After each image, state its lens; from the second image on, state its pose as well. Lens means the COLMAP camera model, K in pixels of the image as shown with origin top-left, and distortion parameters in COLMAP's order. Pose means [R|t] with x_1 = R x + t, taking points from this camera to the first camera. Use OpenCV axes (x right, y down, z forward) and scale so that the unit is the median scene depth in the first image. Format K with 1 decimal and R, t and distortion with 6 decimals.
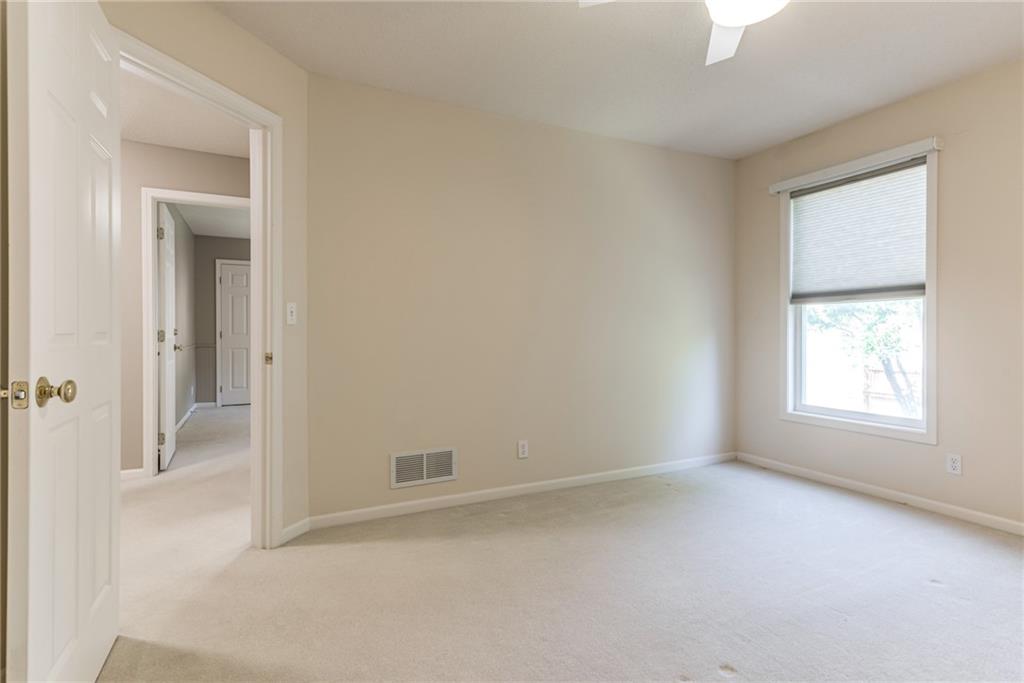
lens RADIAL K [[500.7, 0, 509.8], [0, 500.7, 336.5], [0, 0, 1]] dist [-0.022004, -0.001928]
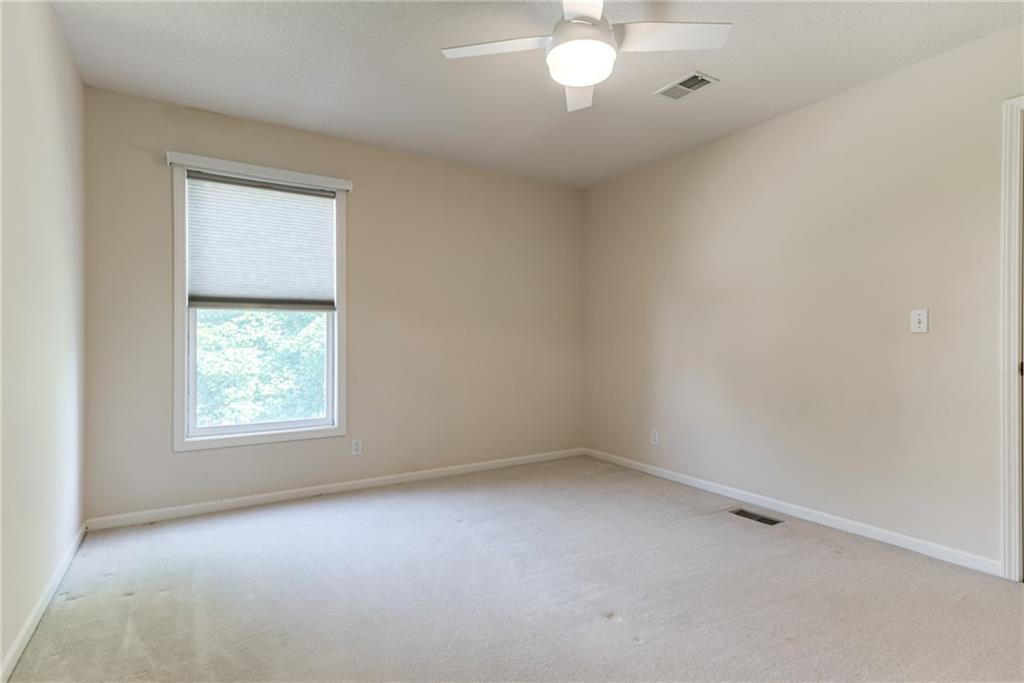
lens RADIAL K [[500.7, 0, 511.9], [0, 500.7, 345.0], [0, 0, 1]] dist [-0.022004, -0.001928]
pose [[-0.126031, -0.000280, 0.992026, -0.367767], [0.012278, 0.999923, 0.001842, 0.001971], [-0.991950, 0.012413, -0.126018, 0.691005]]
